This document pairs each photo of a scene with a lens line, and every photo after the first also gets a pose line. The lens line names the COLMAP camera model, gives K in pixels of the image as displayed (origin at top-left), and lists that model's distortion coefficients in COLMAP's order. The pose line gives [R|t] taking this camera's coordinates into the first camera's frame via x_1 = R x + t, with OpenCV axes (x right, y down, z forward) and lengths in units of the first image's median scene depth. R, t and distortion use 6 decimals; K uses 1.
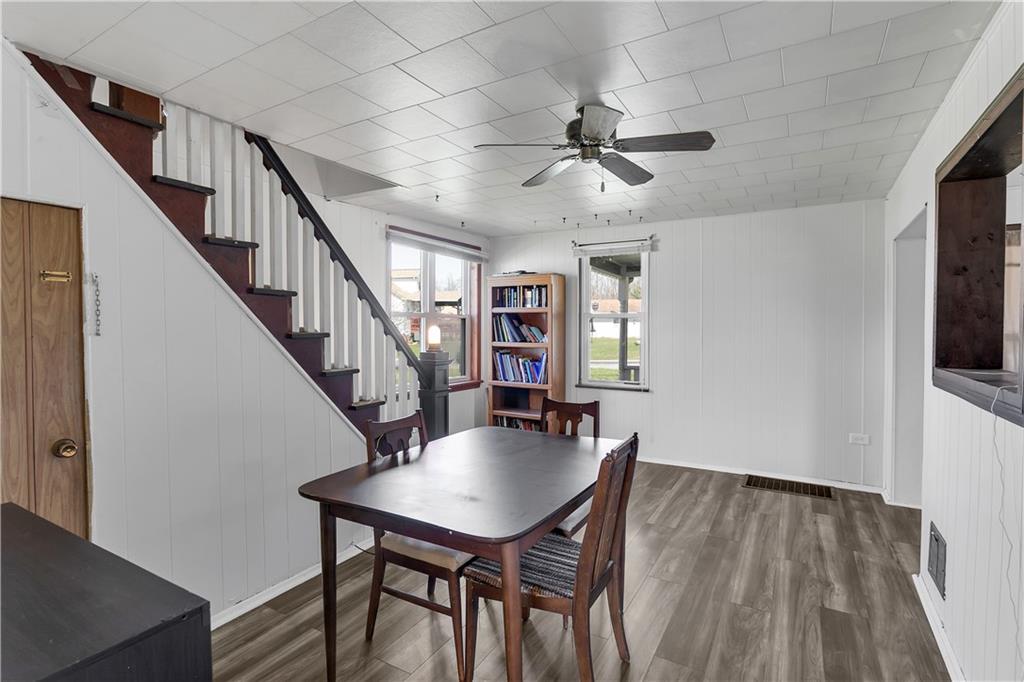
lens RADIAL K [[484.2, 0, 519.1], [0, 484.2, 337.9], [0, 0, 1]] dist [-0.003777, -0.000529]
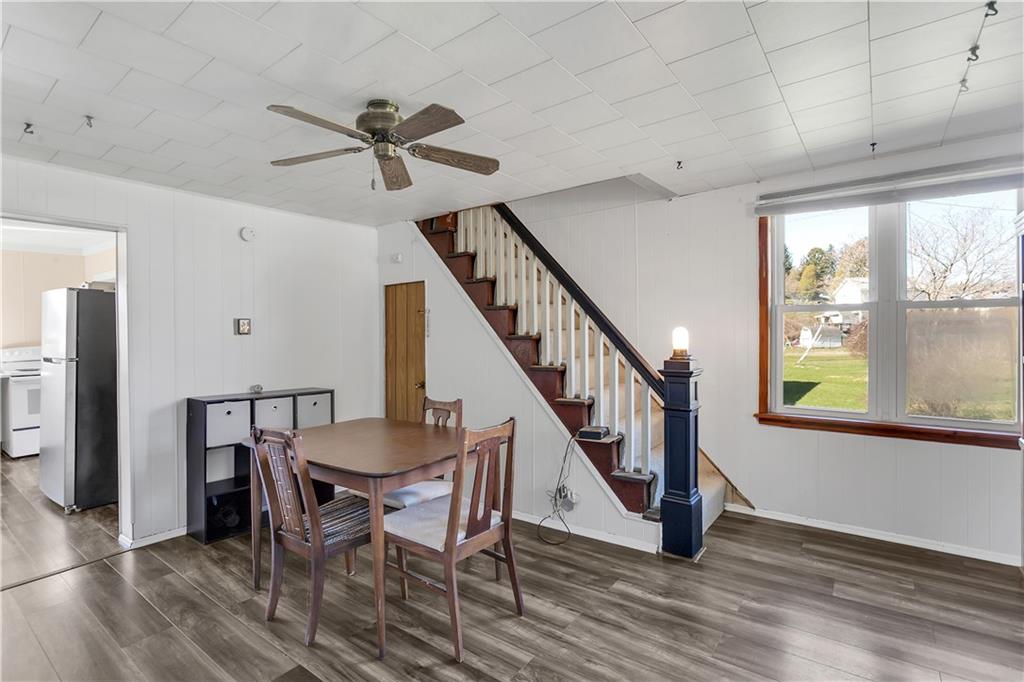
lens RADIAL K [[484.2, 0, 519.1], [0, 484.2, 337.9], [0, 0, 1]] dist [-0.003777, -0.000529]
pose [[-0.114495, 0.016148, -0.993293, 1.001567], [-0.006437, 0.999835, 0.016996, -0.030507], [0.993403, 0.008339, -0.114372, 1.293539]]
